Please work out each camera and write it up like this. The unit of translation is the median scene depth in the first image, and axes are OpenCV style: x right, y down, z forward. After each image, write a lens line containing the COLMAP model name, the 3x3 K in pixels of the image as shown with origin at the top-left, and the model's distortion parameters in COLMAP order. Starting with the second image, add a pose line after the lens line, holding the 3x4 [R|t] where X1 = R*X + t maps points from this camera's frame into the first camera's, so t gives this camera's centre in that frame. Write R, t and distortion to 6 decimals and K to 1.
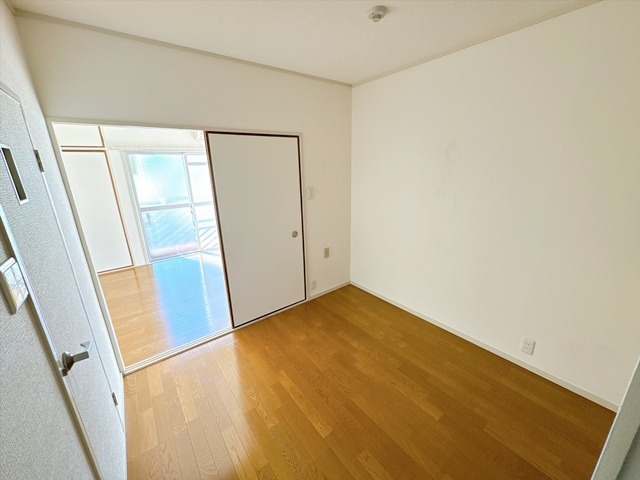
lens RADIAL K [[255.3, 0, 320.0], [0, 255.3, 240.0], [0, 0, 1]] dist [-0.001488, -0.000741]
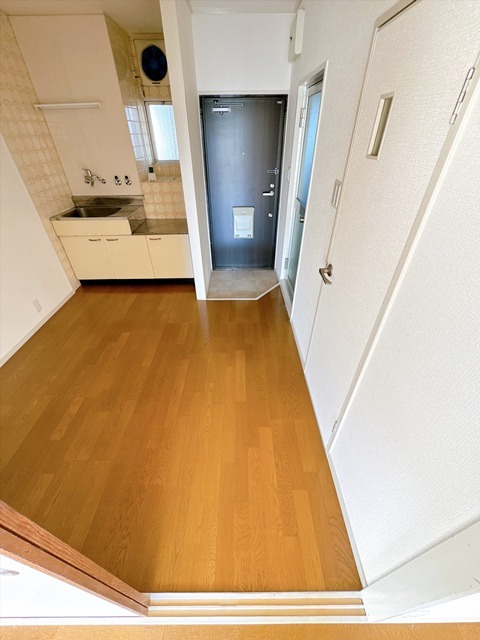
lens RADIAL K [[255.3, 0, 238.8], [0, 255.3, 320.7], [0, 0, 1]] dist [-0.001488, -0.000741]
pose [[-0.792013, -0.338341, 0.508173, -0.510268], [0.198753, 0.644141, 0.738634, -0.215148], [-0.577245, 0.686009, -0.442922, 0.789834]]
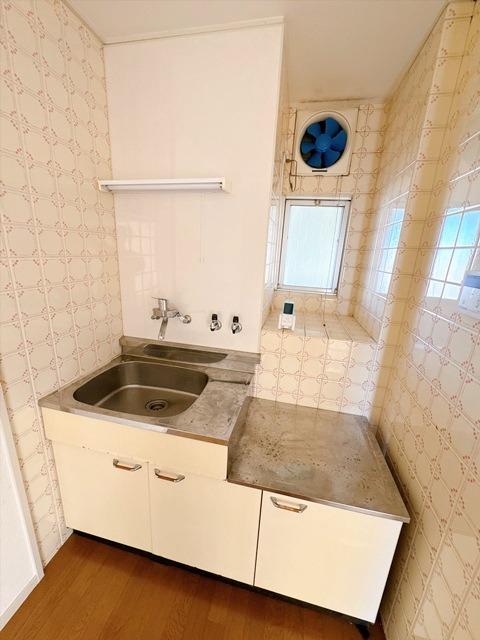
lens RADIAL K [[255.3, 0, 238.8], [0, 255.3, 320.7], [0, 0, 1]] dist [-0.001488, -0.000741]
pose [[-0.637881, -0.213715, 0.739888, 0.299362], [0.180965, 0.892230, 0.413735, -0.097828], [-0.748572, 0.397808, -0.530462, 0.406918]]
